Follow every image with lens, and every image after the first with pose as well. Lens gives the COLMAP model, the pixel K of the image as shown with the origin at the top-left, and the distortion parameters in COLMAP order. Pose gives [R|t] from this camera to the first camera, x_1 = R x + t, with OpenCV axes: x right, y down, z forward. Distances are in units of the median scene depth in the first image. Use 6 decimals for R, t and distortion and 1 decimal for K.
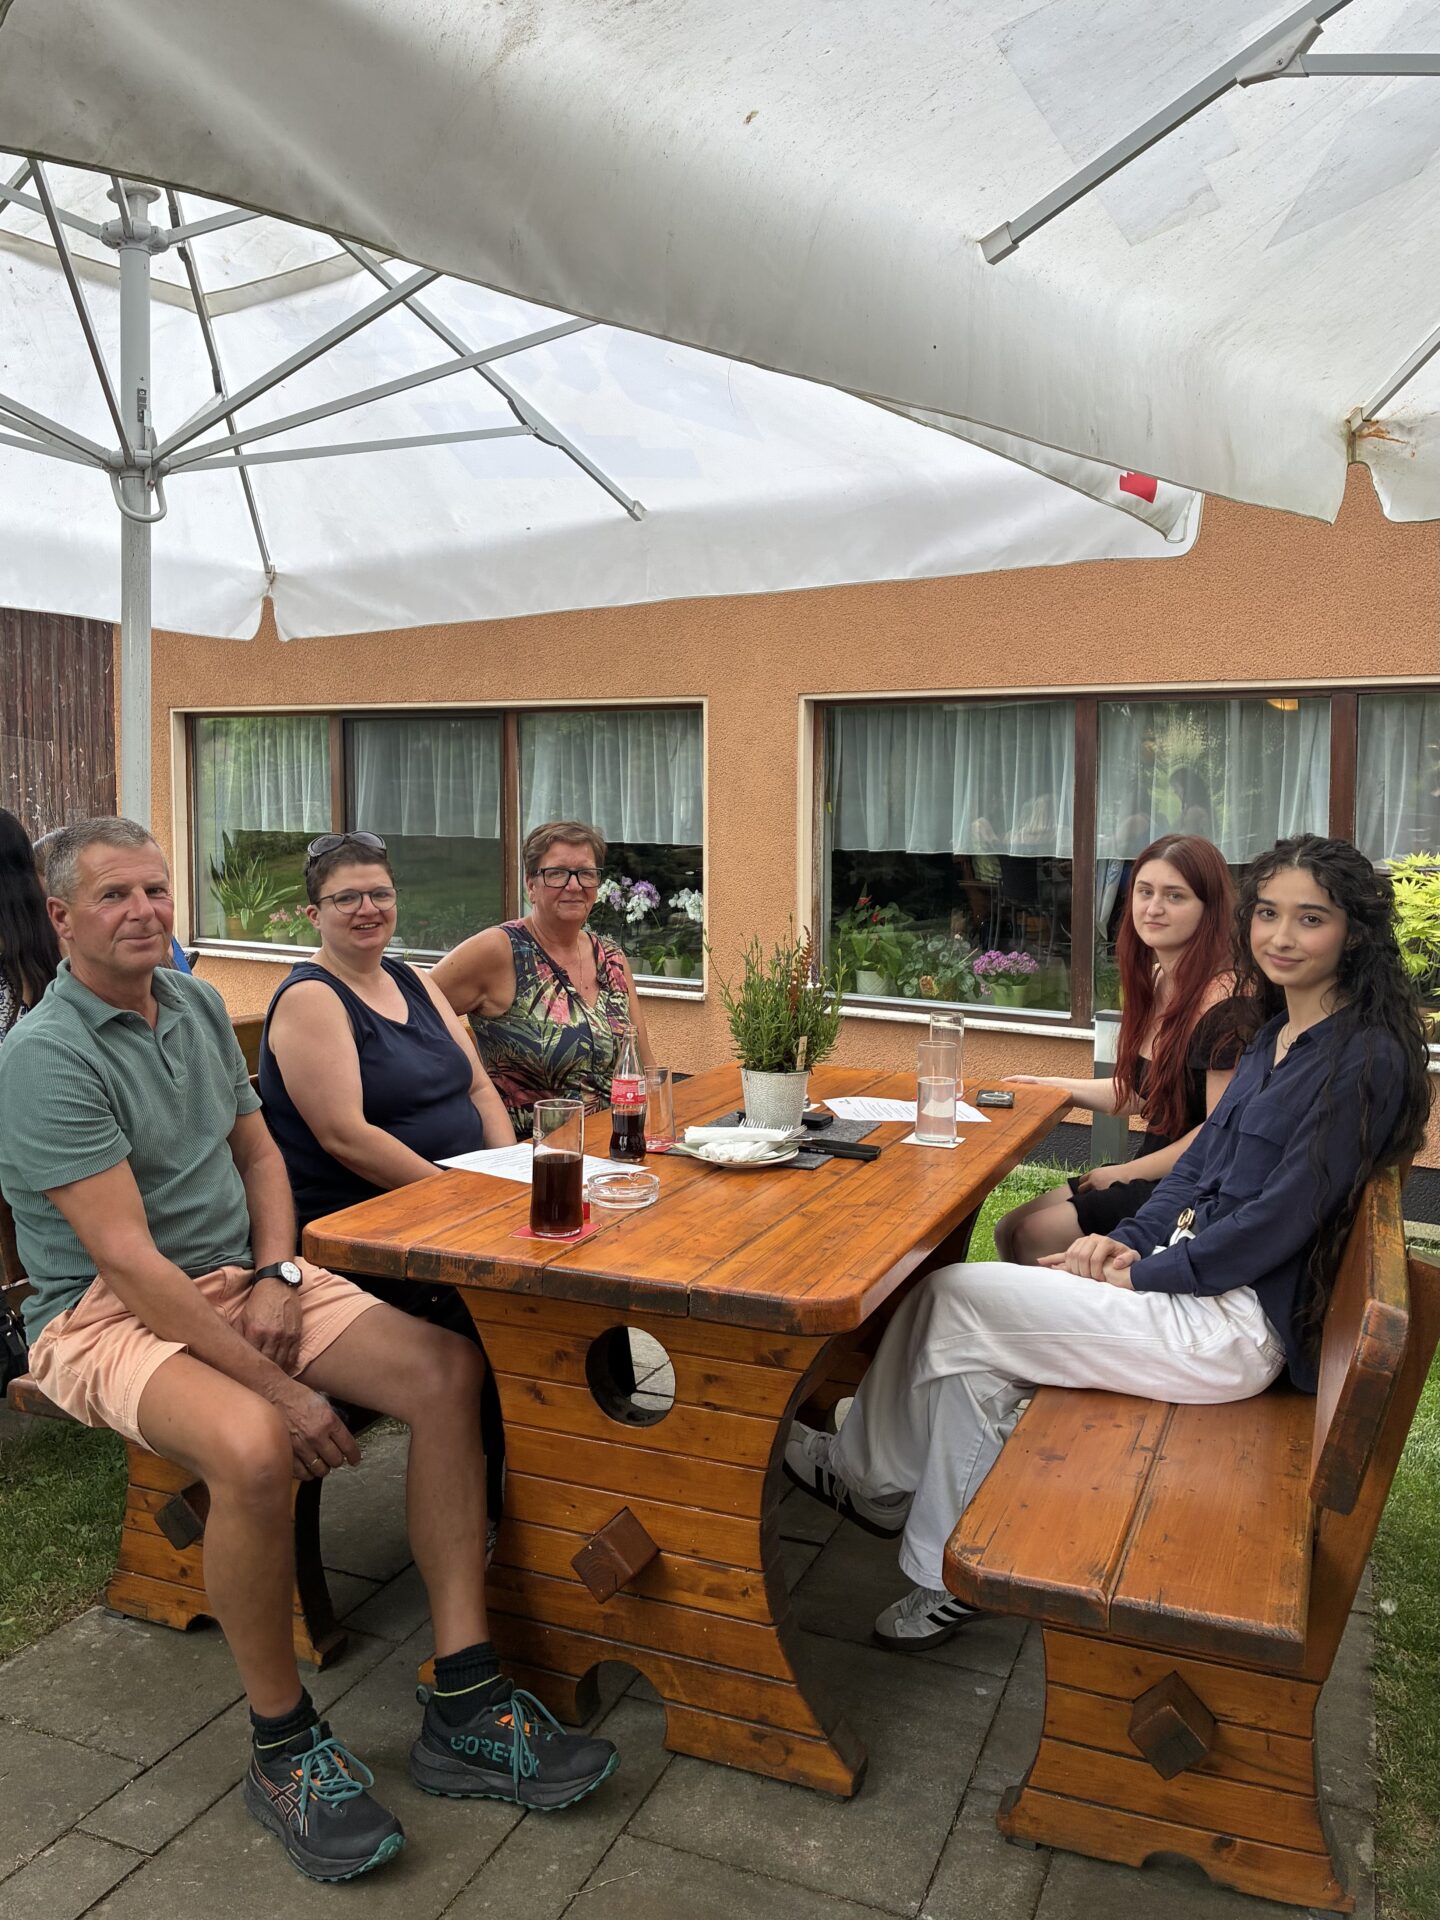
lens RADIAL K [[1495.7, 0, 724.7], [0, 1495.7, 972.5], [0, 0, 1]] dist [0.042451, 0.002748]
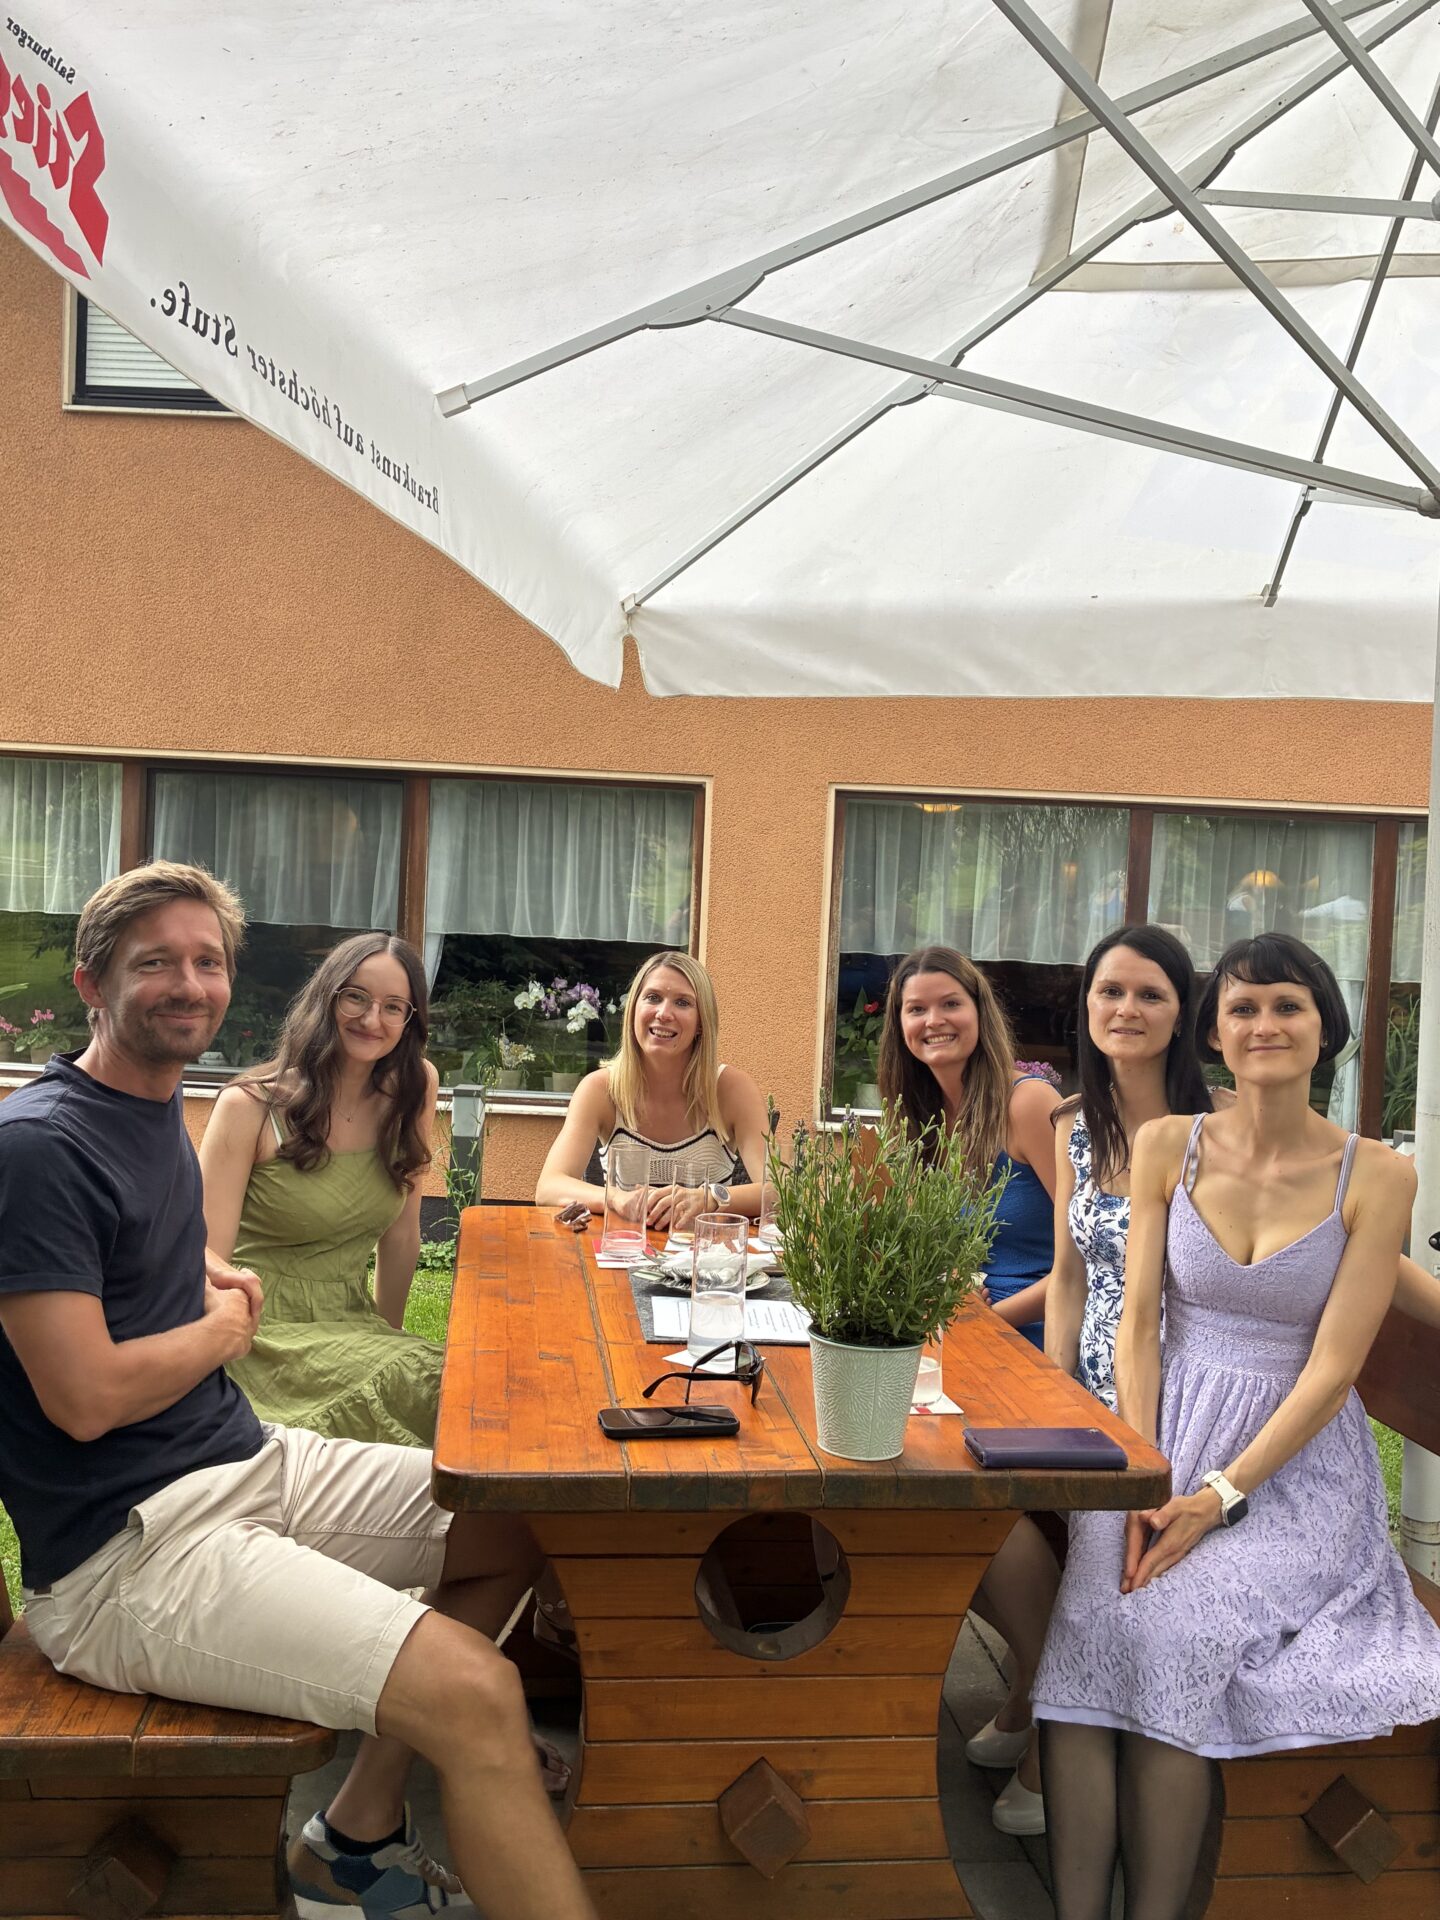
lens RADIAL K [[1559.1, 0, 720.0], [0, 1559.1, 960.0], [0, 0, 1]] dist [0.077772, 0.001293]
pose [[0.879603, 0.008200, 0.475637, -0.456484], [0.018750, 0.998477, -0.051888, -0.030768], [-0.475338, 0.054559, 0.878110, 0.207421]]
